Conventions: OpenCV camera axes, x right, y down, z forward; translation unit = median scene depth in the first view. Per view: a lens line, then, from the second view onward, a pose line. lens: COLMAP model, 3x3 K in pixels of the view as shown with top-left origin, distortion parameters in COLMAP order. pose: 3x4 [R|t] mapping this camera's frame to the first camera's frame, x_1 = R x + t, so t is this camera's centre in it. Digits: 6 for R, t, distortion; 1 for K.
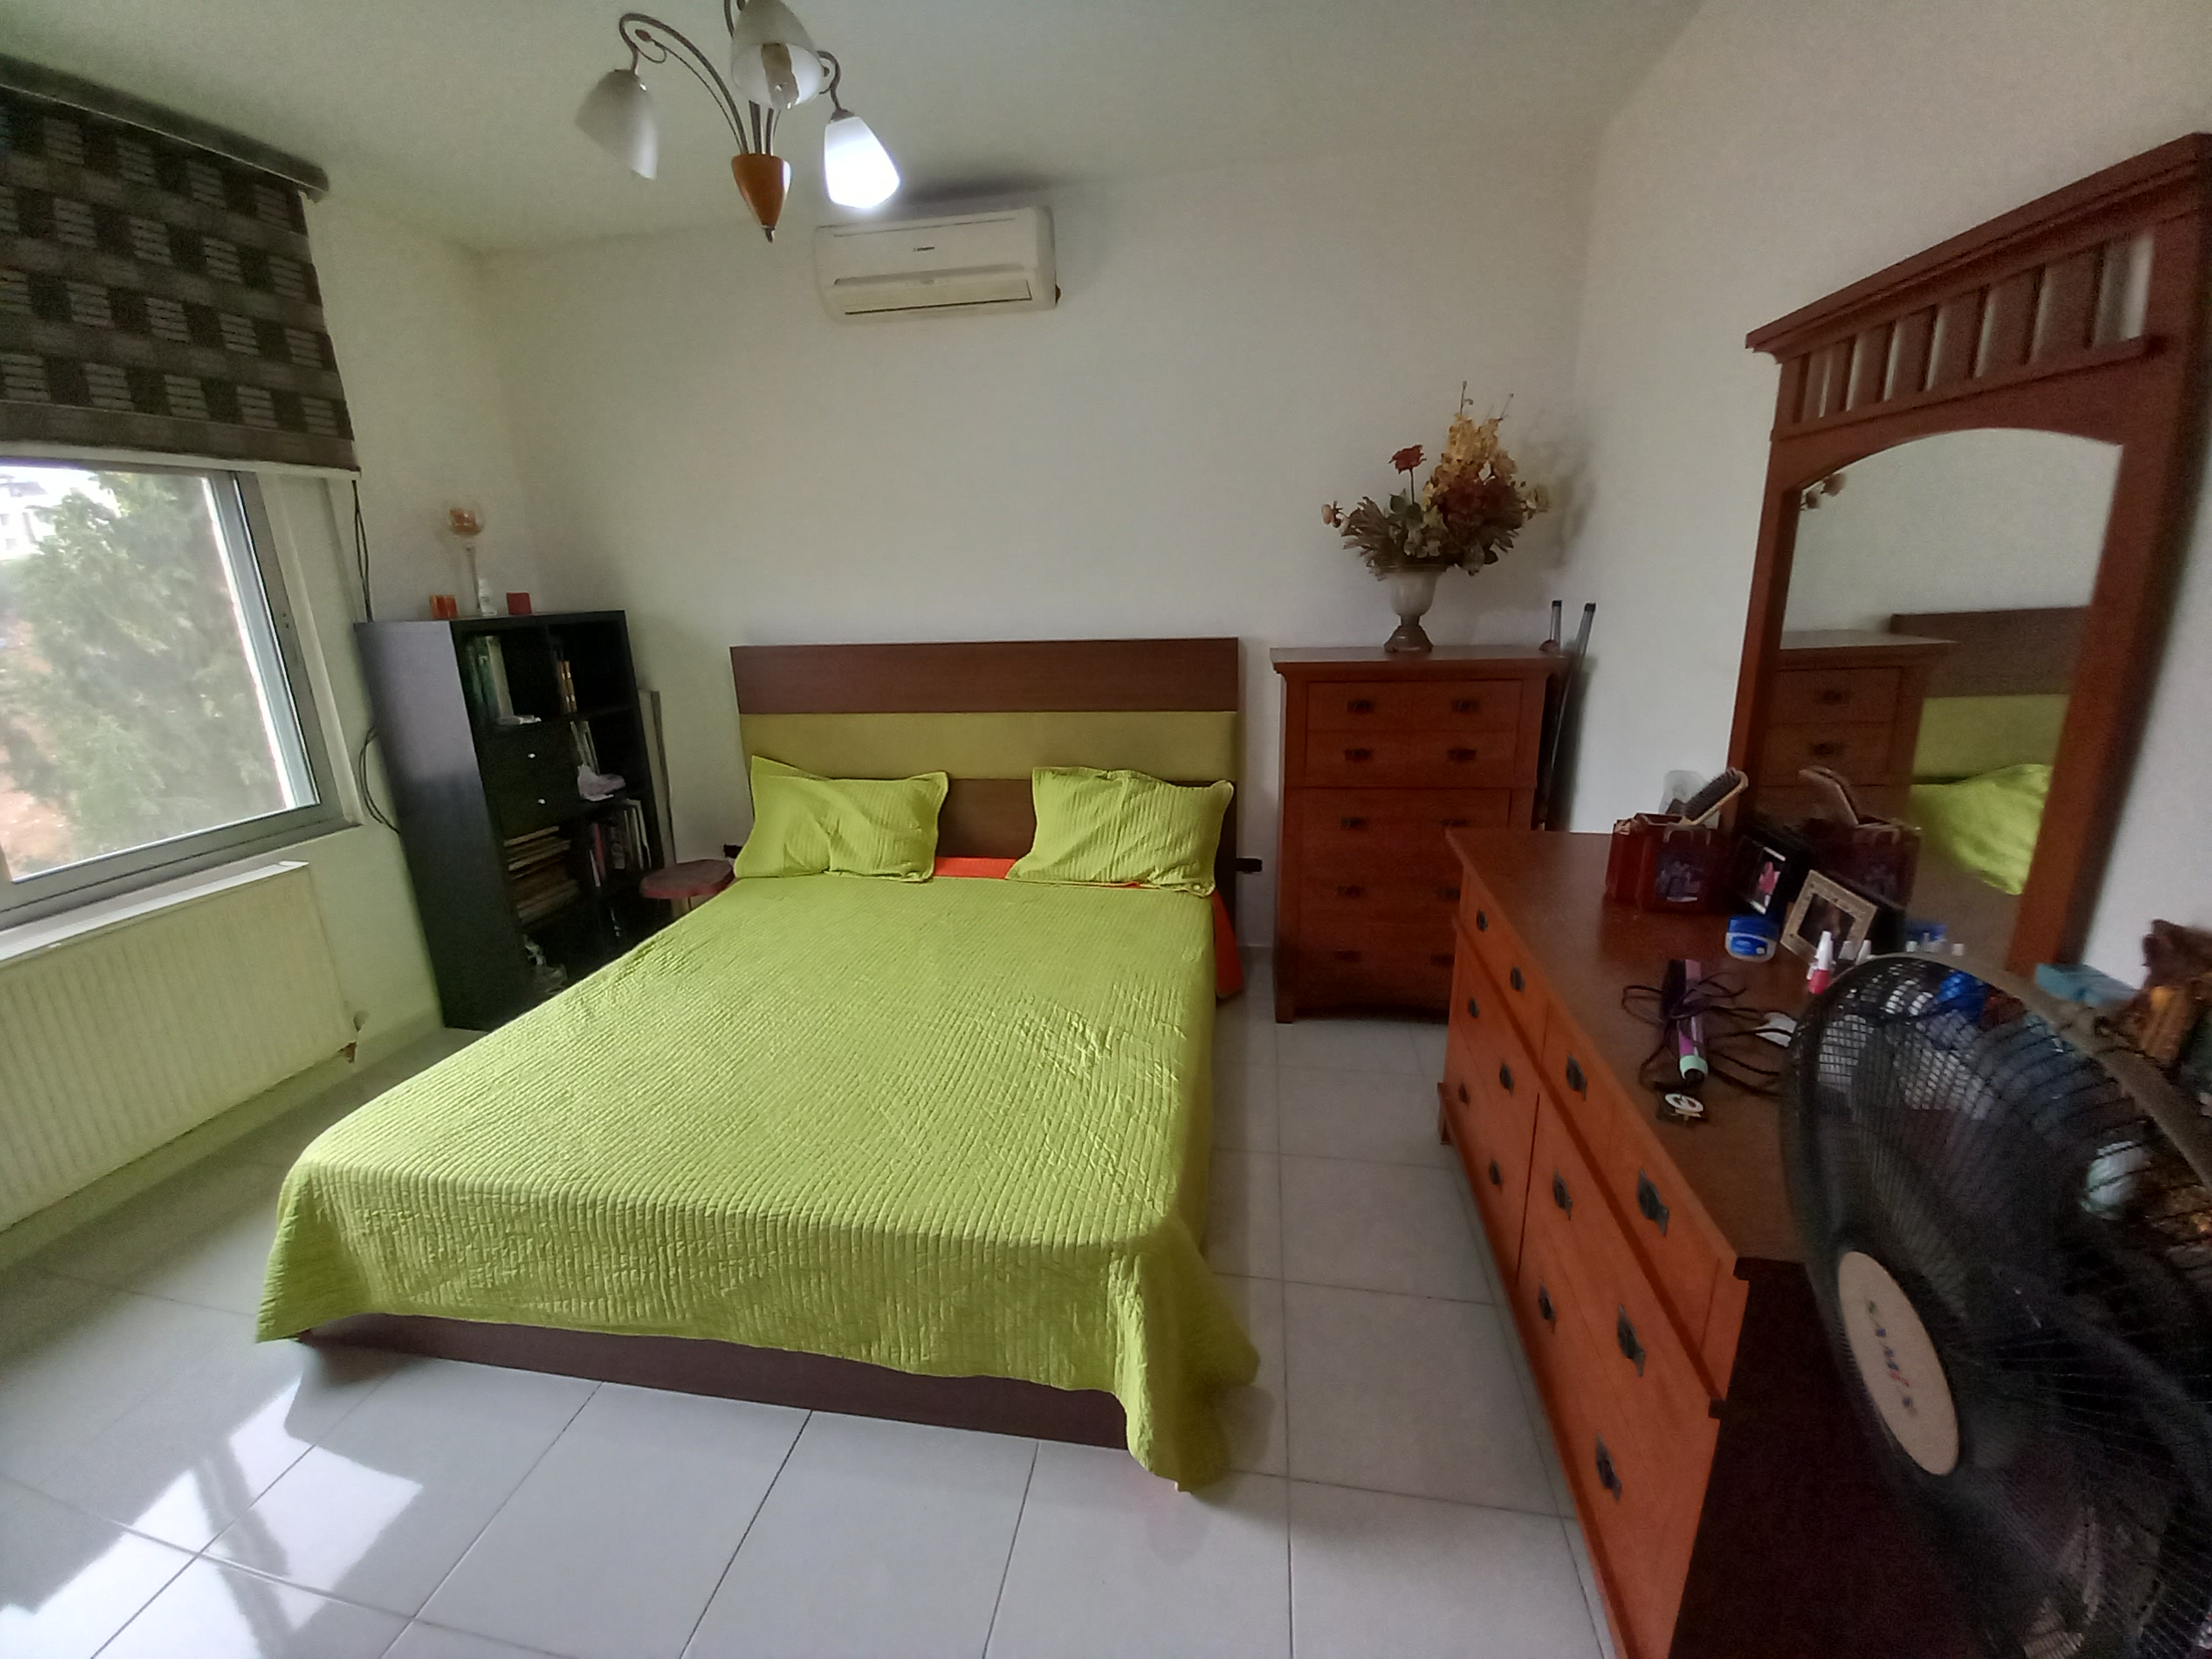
lens RADIAL K [[885.6, 0, 1098.5], [0, 885.6, 810.2], [0, 0, 1]] dist [-0.000342, -0.007044]
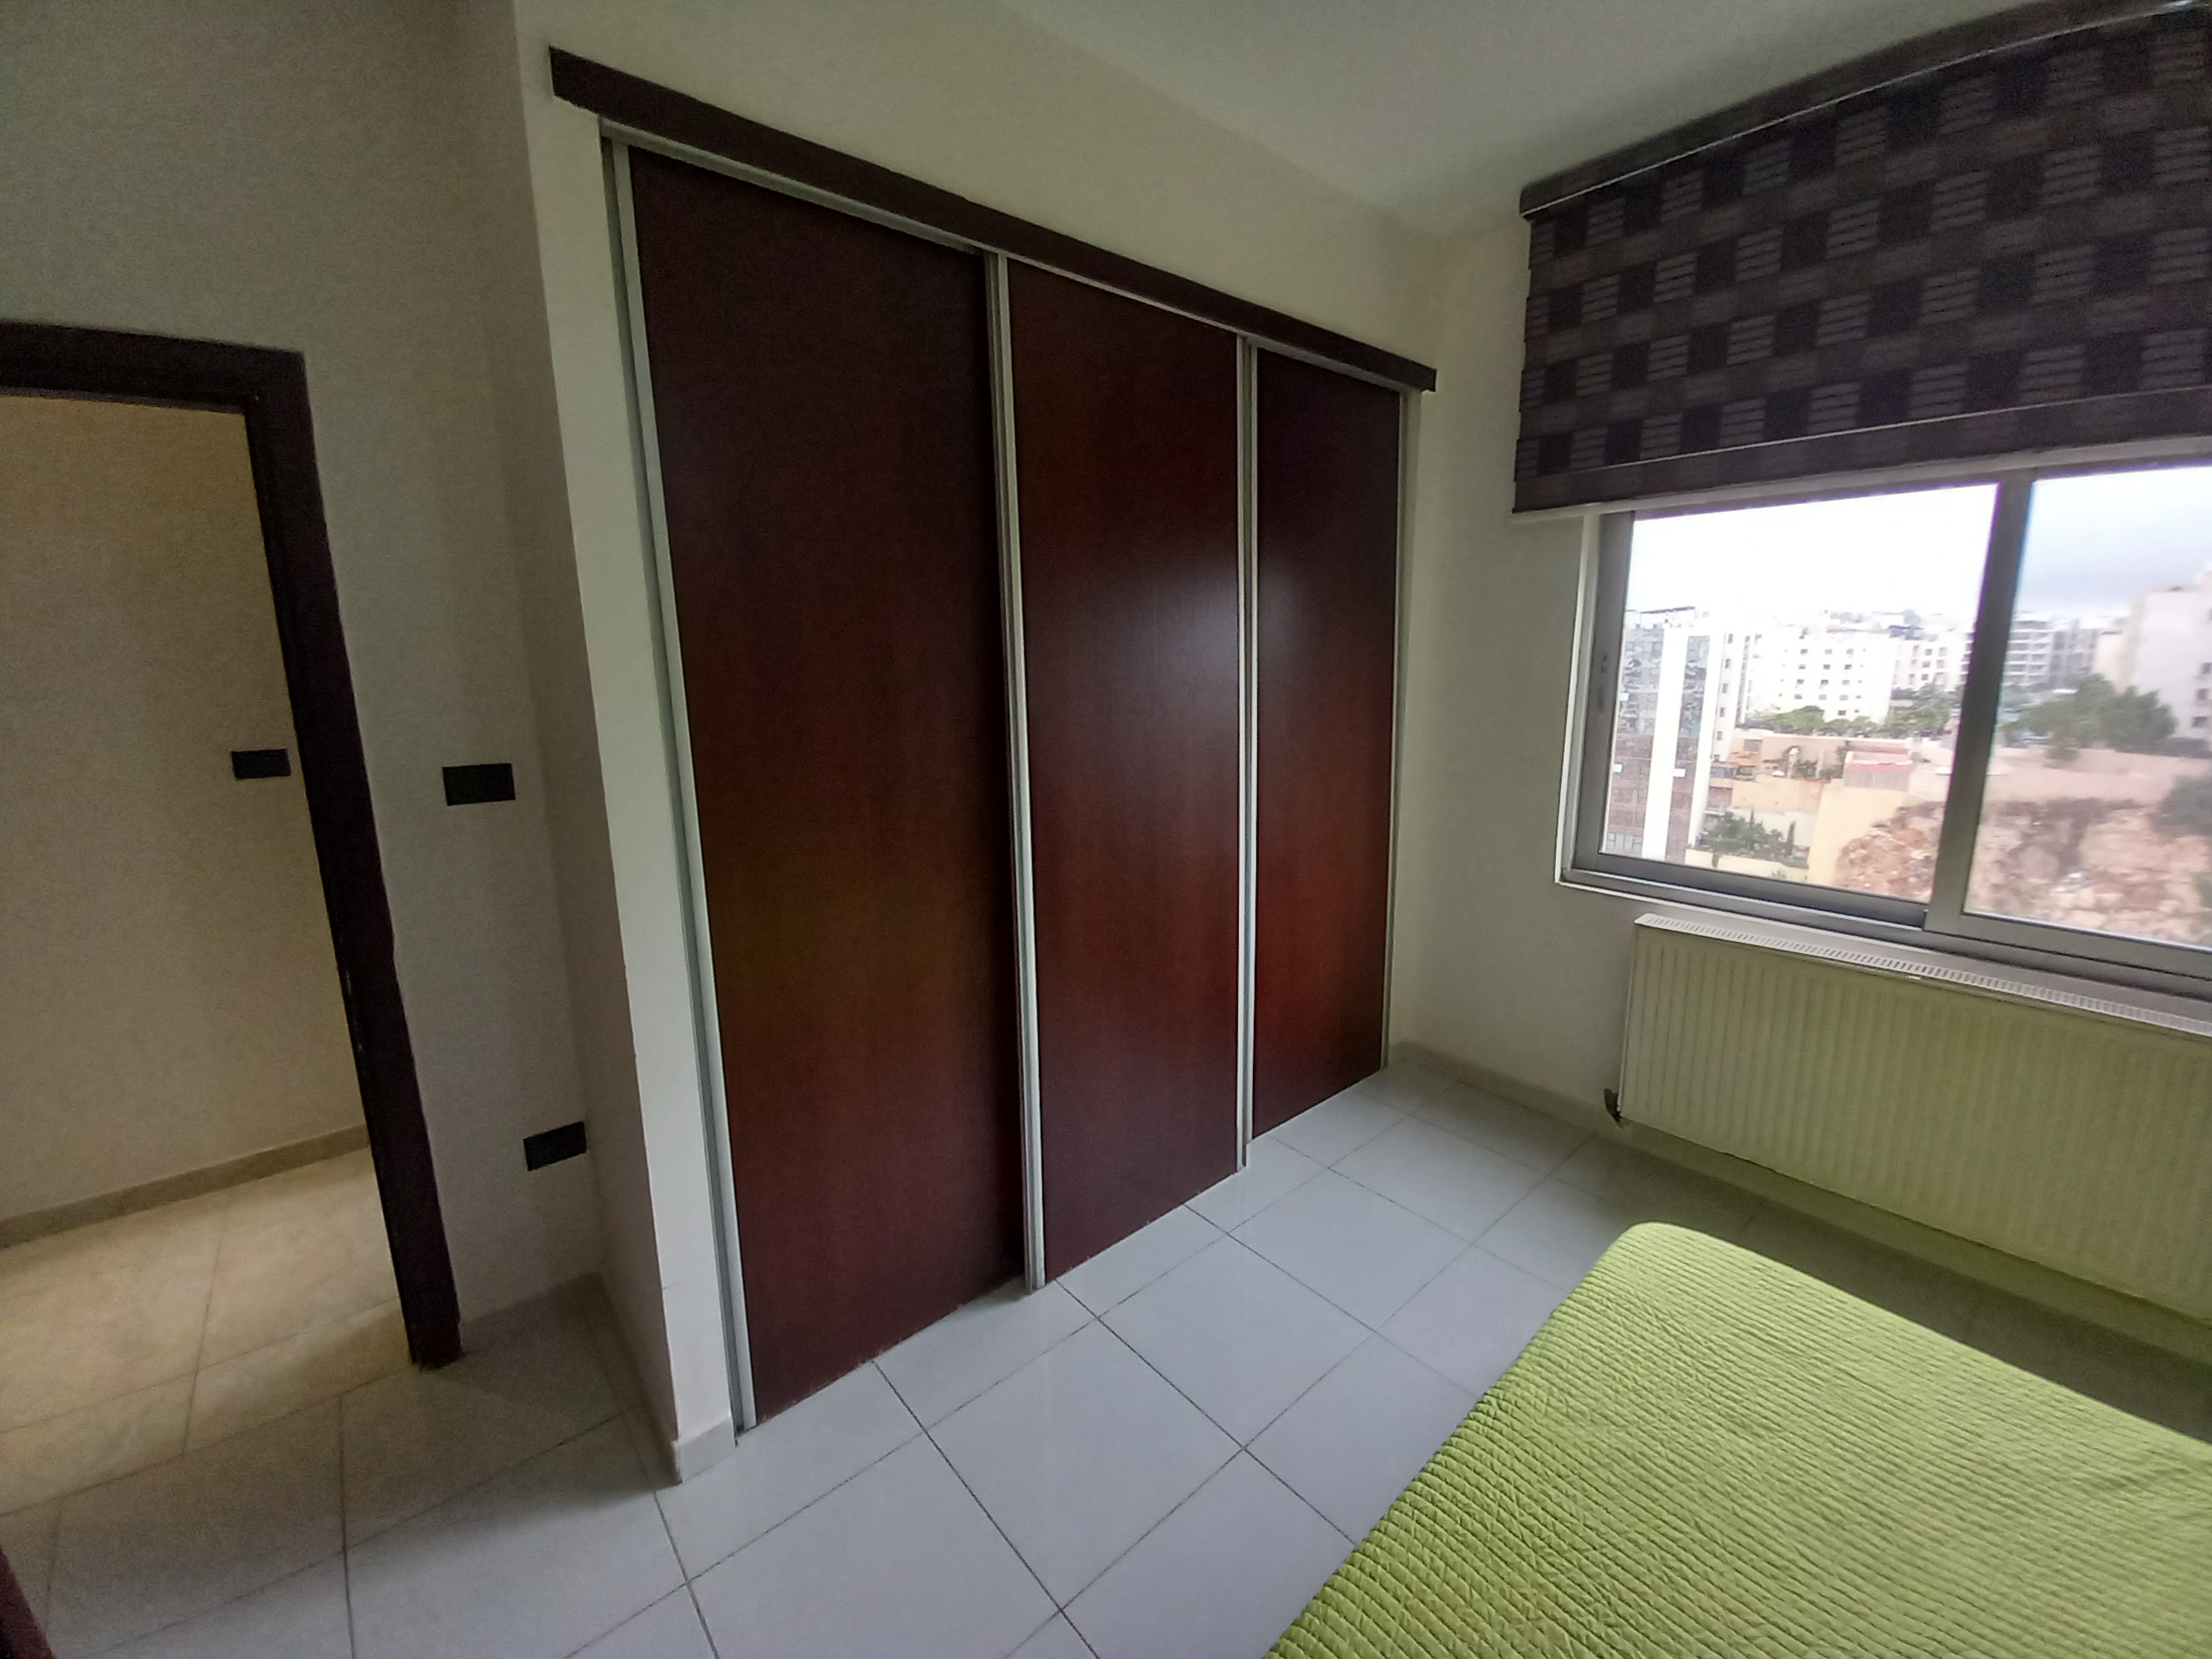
lens RADIAL K [[885.6, 0, 1098.5], [0, 885.6, 810.2], [0, 0, 1]] dist [-0.000342, -0.007044]
pose [[-0.648867, 0.180059, -0.739291, 0.107663], [-0.165373, 0.915002, 0.368000, -0.257005], [0.742714, 0.361041, -0.563937, 0.898612]]
